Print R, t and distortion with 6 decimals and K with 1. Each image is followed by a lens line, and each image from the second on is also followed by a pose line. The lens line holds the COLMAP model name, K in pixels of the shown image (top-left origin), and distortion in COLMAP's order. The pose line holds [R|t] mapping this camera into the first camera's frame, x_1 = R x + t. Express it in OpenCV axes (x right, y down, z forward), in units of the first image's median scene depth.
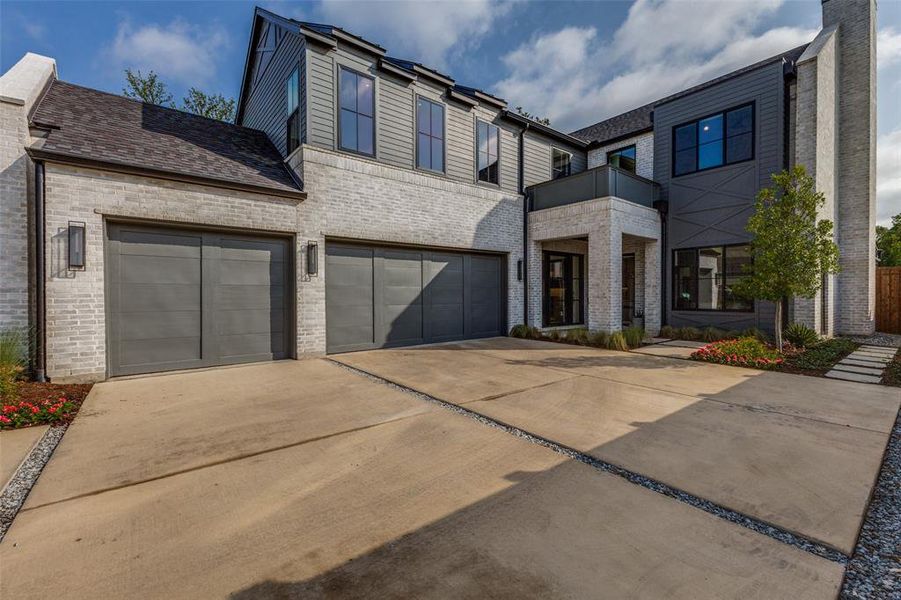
lens RADIAL K [[385.9, 0, 449.8], [0, 385.9, 300.4], [0, 0, 1]] dist [-0.001350, -0.000222]
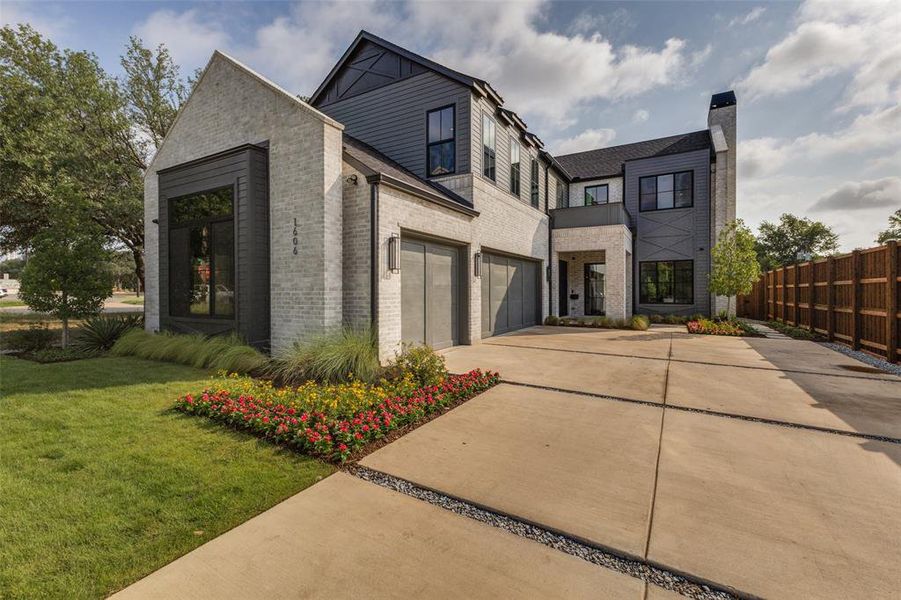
lens RADIAL K [[385.9, 0, 459.4], [0, 385.9, 295.0], [0, 0, 1]] dist [-0.001350, -0.000222]
pose [[0.931911, -0.000936, 0.362685, -0.594335], [0.003712, 0.999969, -0.006957, 0.000427], [-0.362667, 0.007829, 0.931886, -0.103665]]
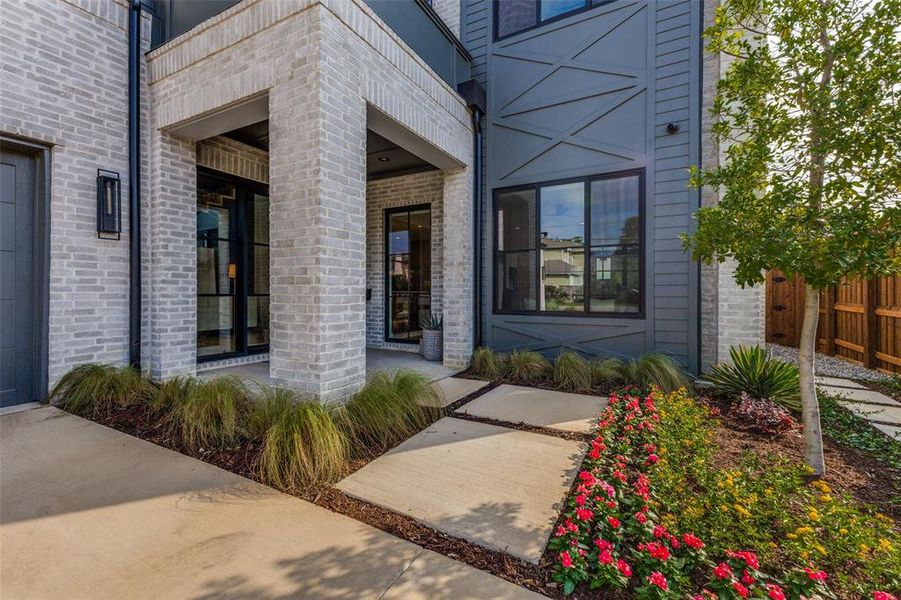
lens RADIAL K [[385.9, 0, 448.2], [0, 385.9, 293.0], [0, 0, 1]] dist [-0.001350, -0.000222]
pose [[0.925409, 0.007537, 0.378895, 0.354107], [-0.001667, 0.999873, -0.015818, 0.006204], [-0.378966, 0.014007, 0.925304, 0.596084]]
